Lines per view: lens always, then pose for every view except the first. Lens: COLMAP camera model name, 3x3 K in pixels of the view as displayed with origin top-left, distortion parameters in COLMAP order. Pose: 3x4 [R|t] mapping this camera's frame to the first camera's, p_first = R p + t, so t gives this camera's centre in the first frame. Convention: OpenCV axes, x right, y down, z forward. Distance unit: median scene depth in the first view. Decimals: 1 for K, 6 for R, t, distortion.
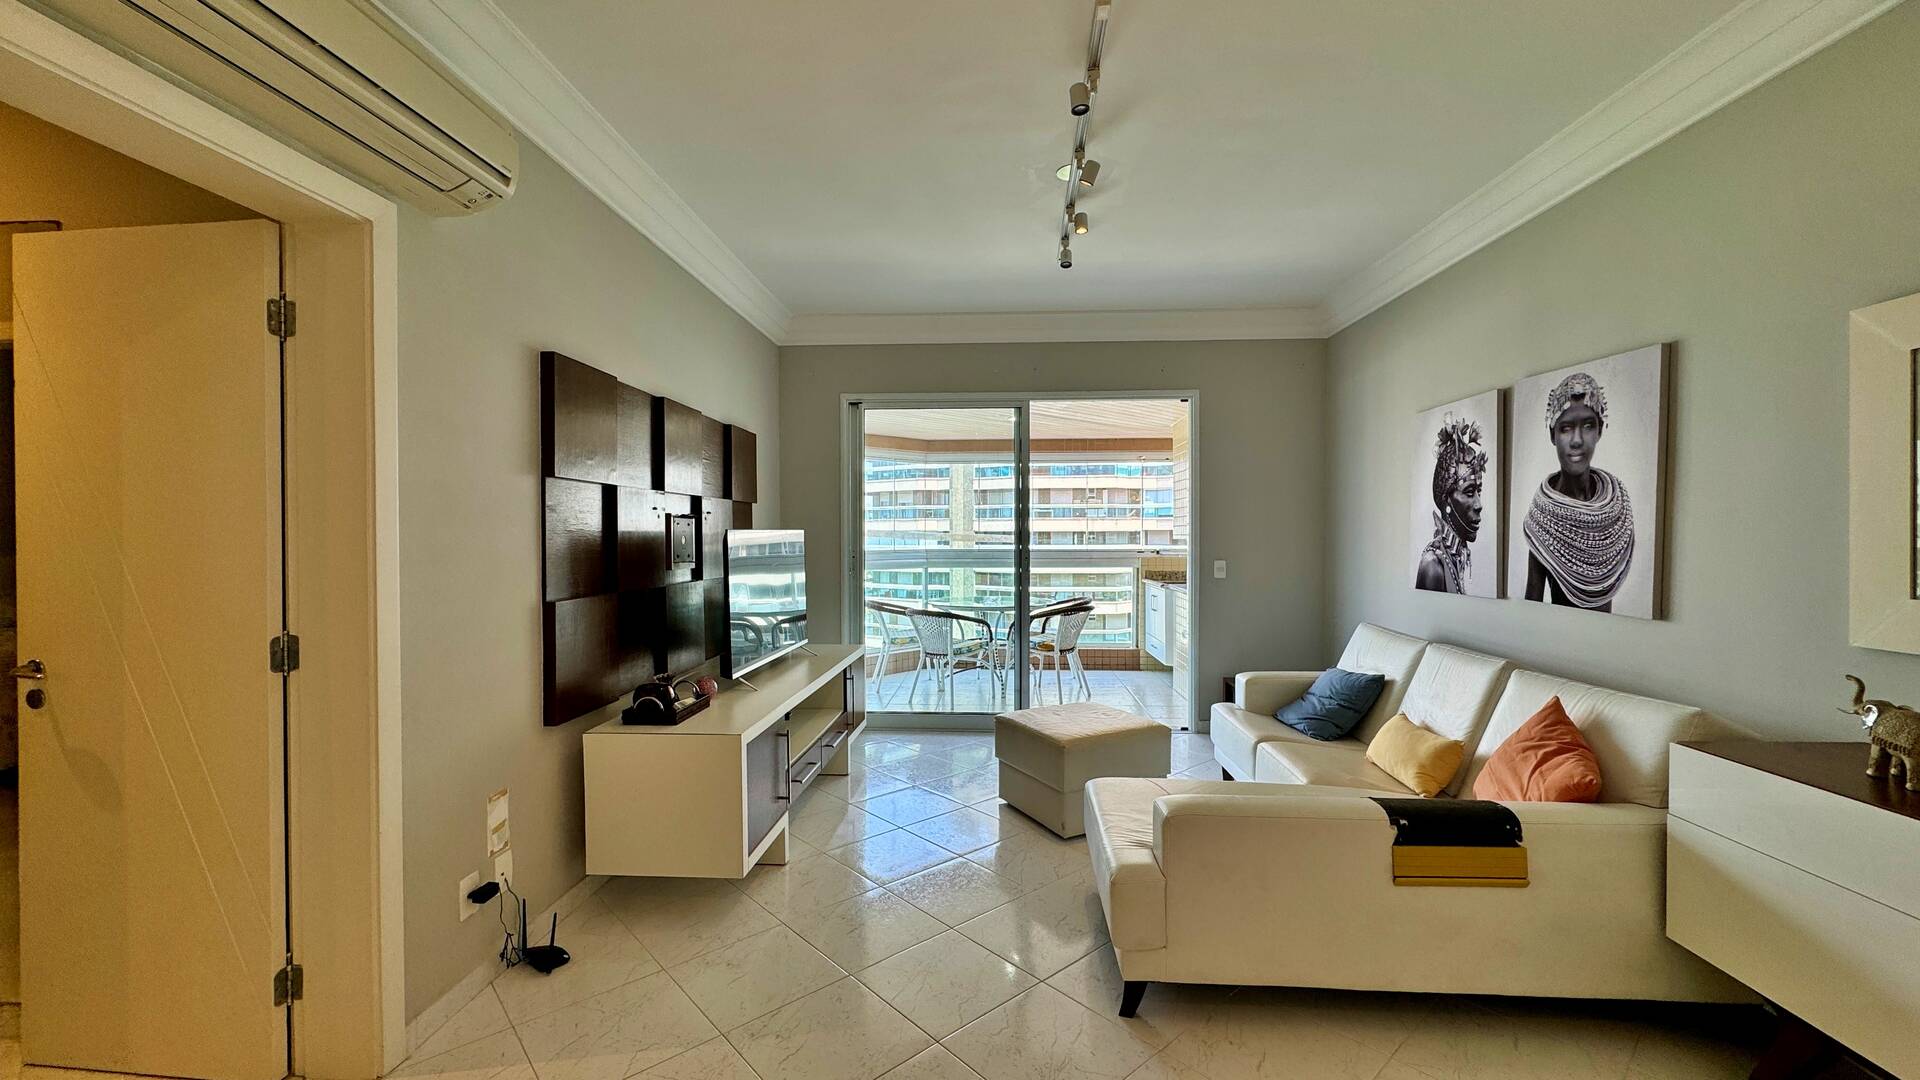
lens RADIAL K [[753.1, 0, 960.0], [0, 753.1, 540.0], [0, 0, 1]] dist [-0.001419, -0.000059]
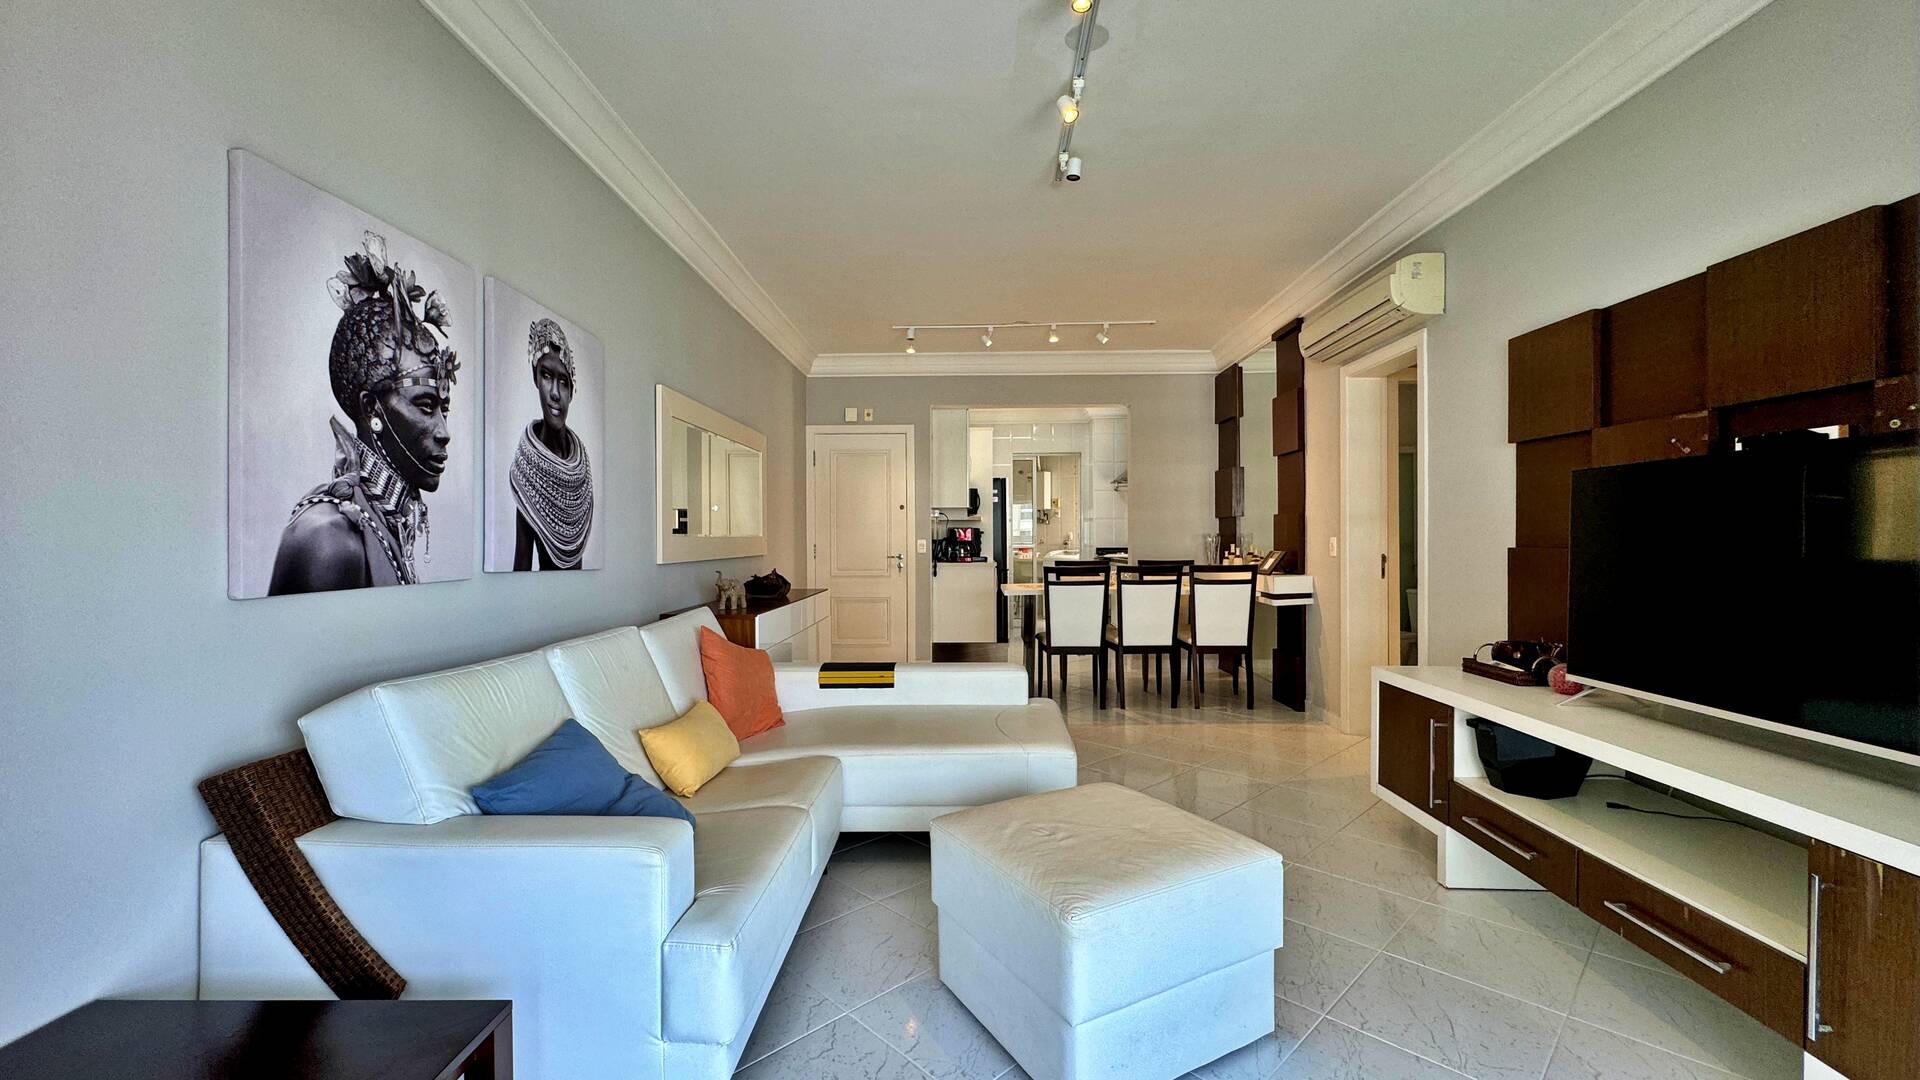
lens RADIAL K [[762.3, 0, 956.1], [0, 762.3, 542.4], [0, 0, 1]] dist [-0.002291, -0.000196]
pose [[-0.999313, 0.007777, -0.036237, 0.283736], [0.007330, 0.999896, 0.012450, 0.037430], [0.036330, 0.012176, -0.999266, 1.582285]]
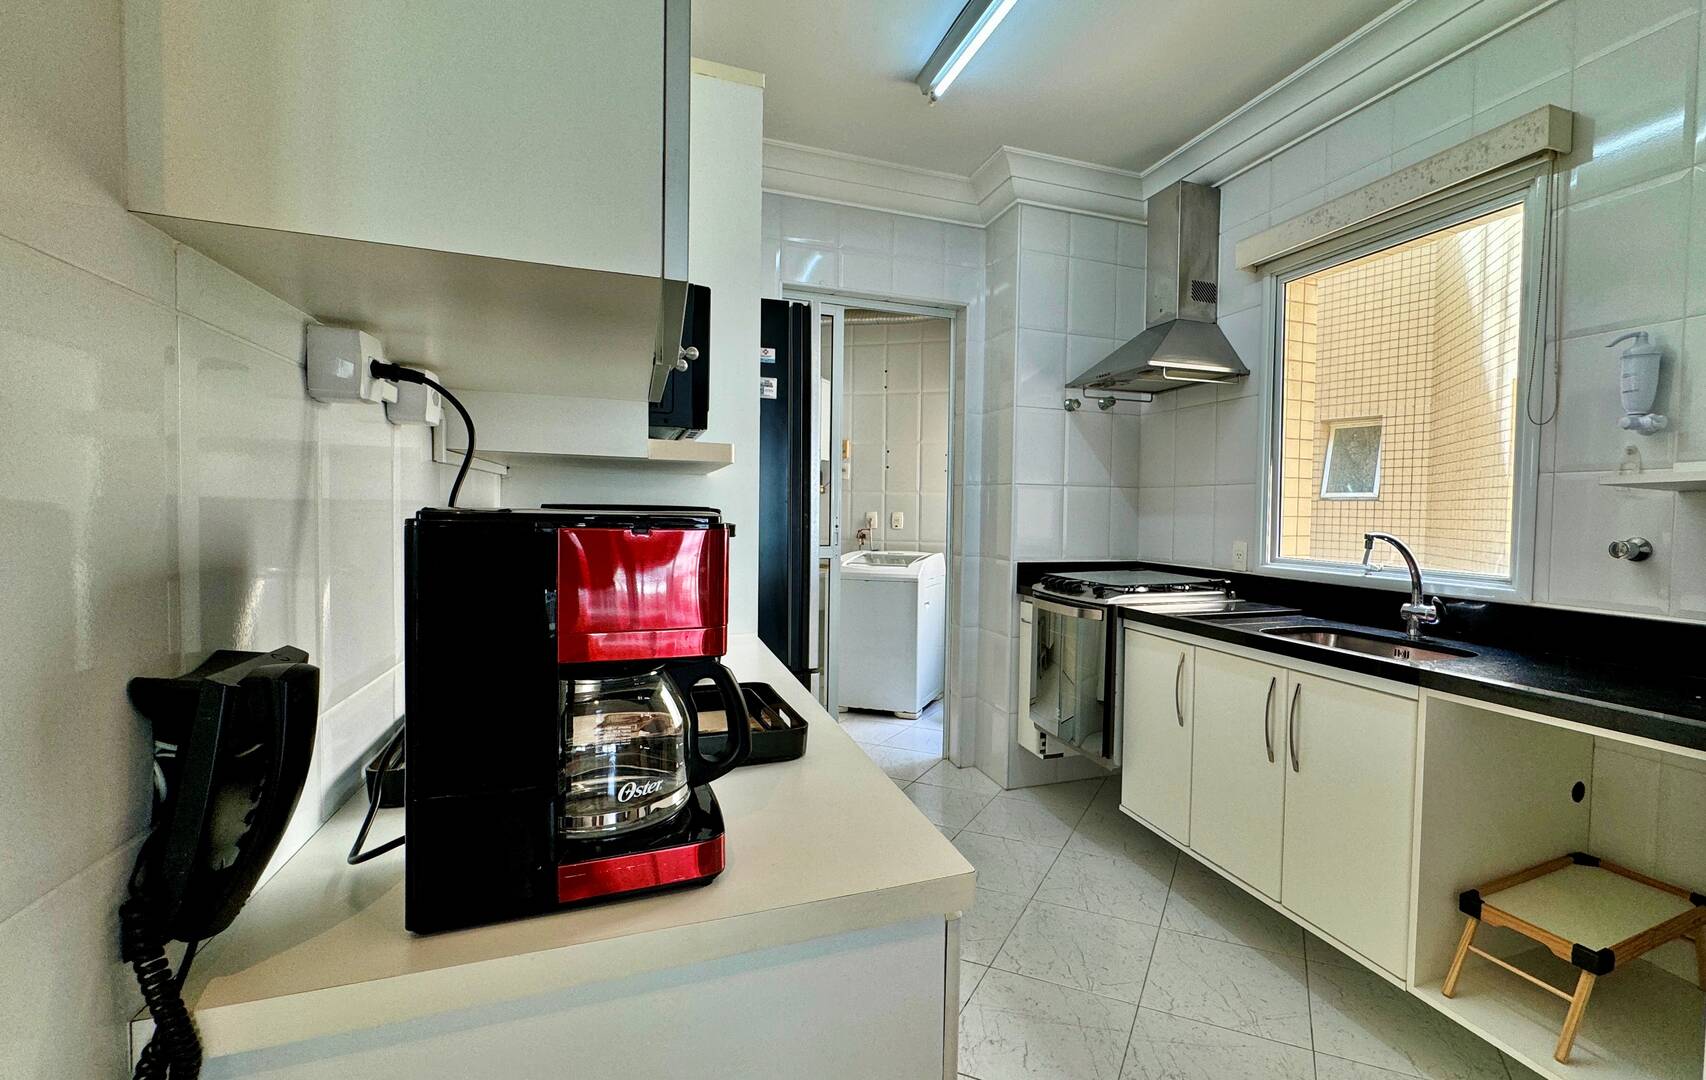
lens RADIAL K [[768.8, 0, 954.8], [0, 768.8, 538.7], [0, 0, 1]] dist [-0.000531, 0.000262]
pose [[-0.901183, 0.002478, -0.433432, 0.196560], [-0.018429, 0.998860, 0.044028, 0.020282], [0.433047, 0.047665, -0.900110, -0.237602]]
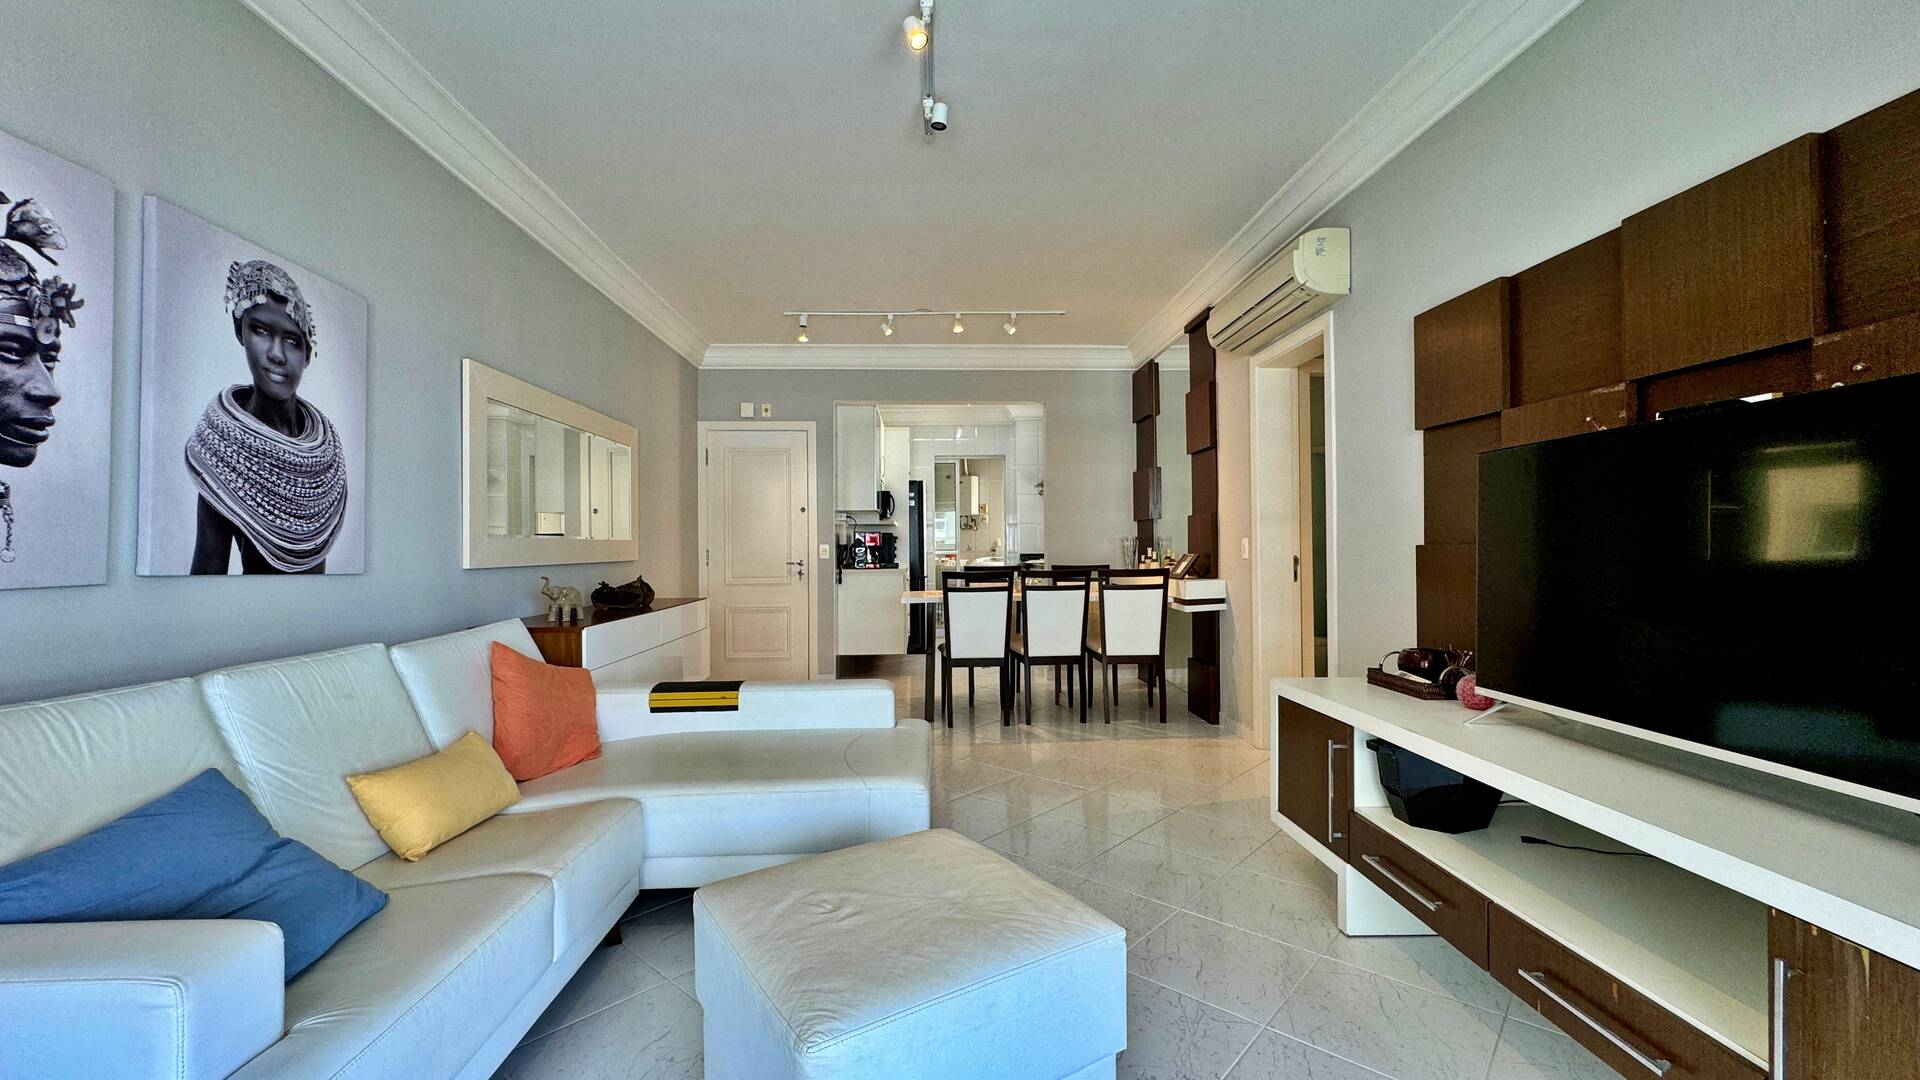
lens RADIAL K [[763.6, 0, 957.0], [0, 763.6, 542.1], [0, 0, 1]] dist [-0.002345, 0.000287]
pose [[-0.994475, 0.009879, -0.104506, 0.176633], [0.009922, 0.999951, 0.000110, 0.051275], [0.104502, -0.000928, -0.994524, 1.471370]]
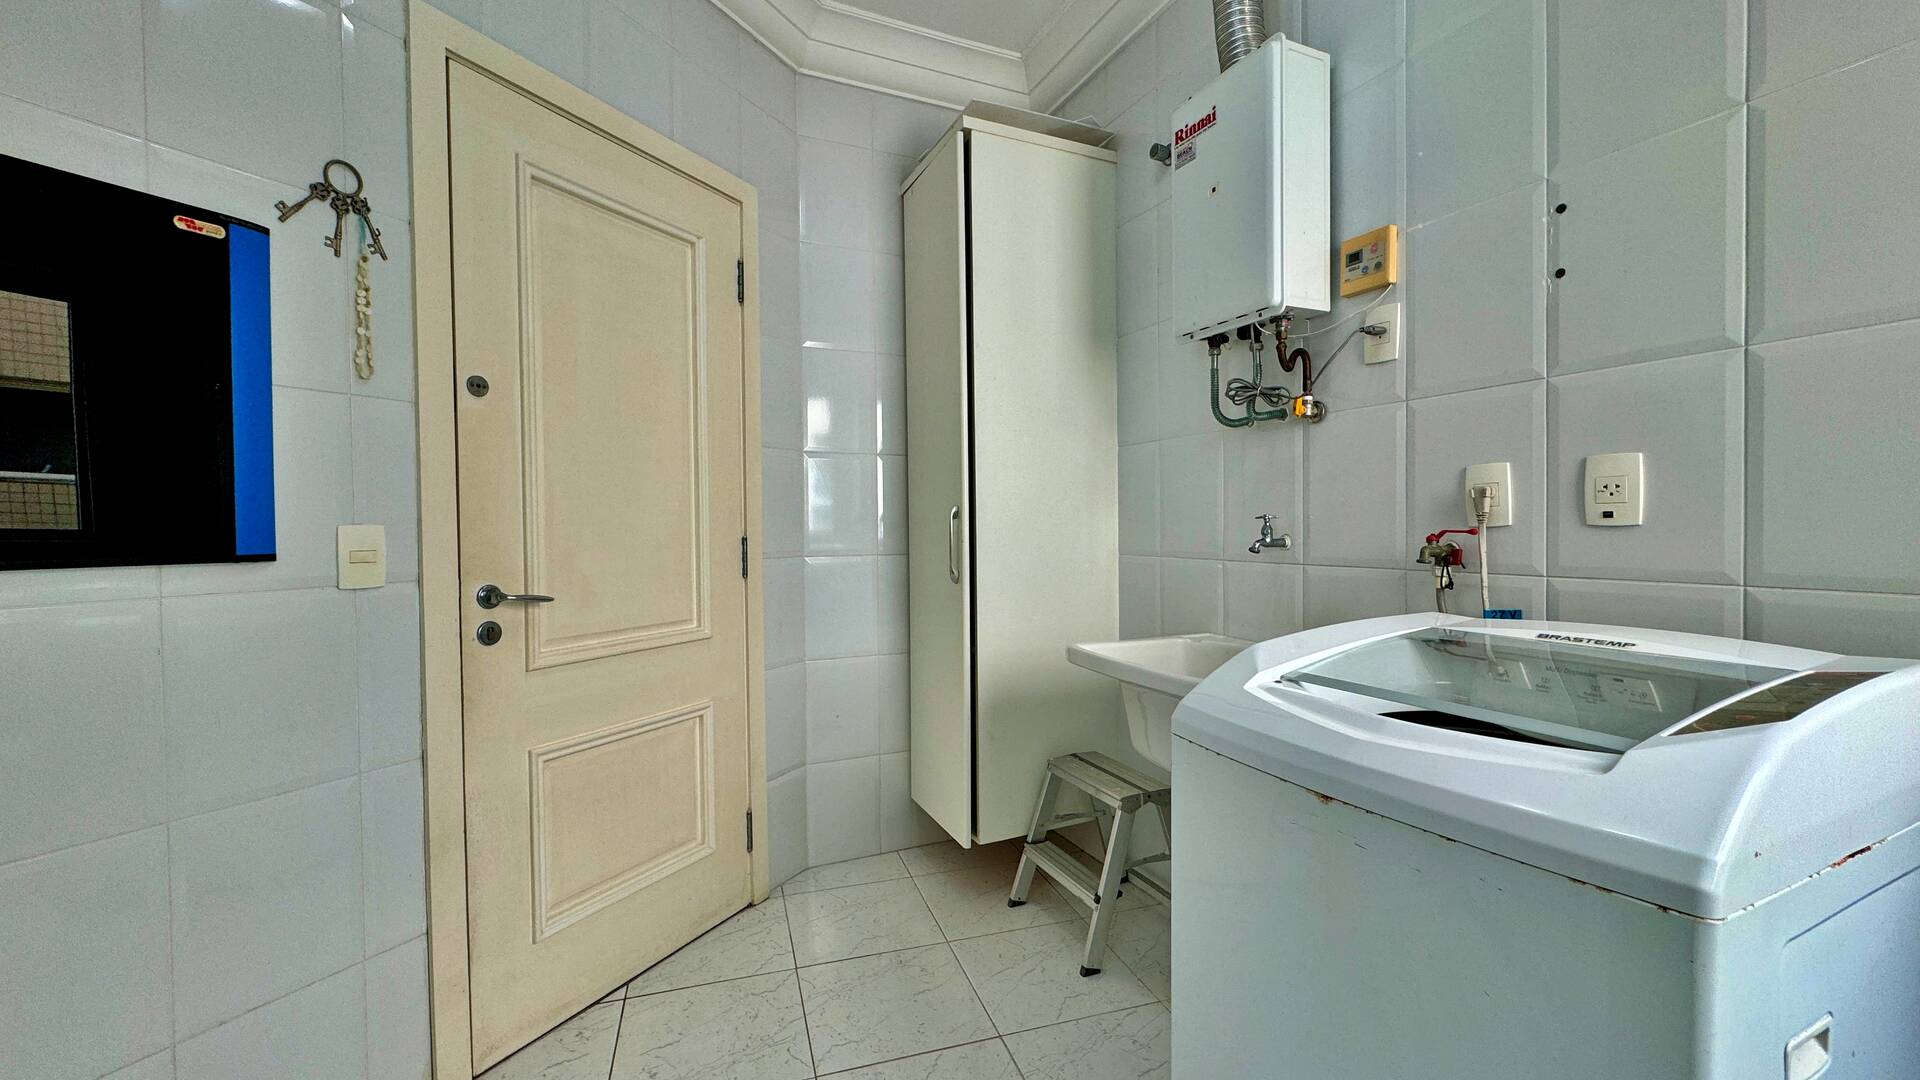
lens RADIAL K [[762.3, 0, 956.1], [0, 762.3, 542.4], [0, 0, 1]] dist [-0.002291, -0.000196]
pose [[-0.910450, 0.003337, 0.413605, -0.244043], [0.015872, 0.999513, 0.026875, 0.064677], [-0.413314, 0.031033, -0.910060, -1.247209]]
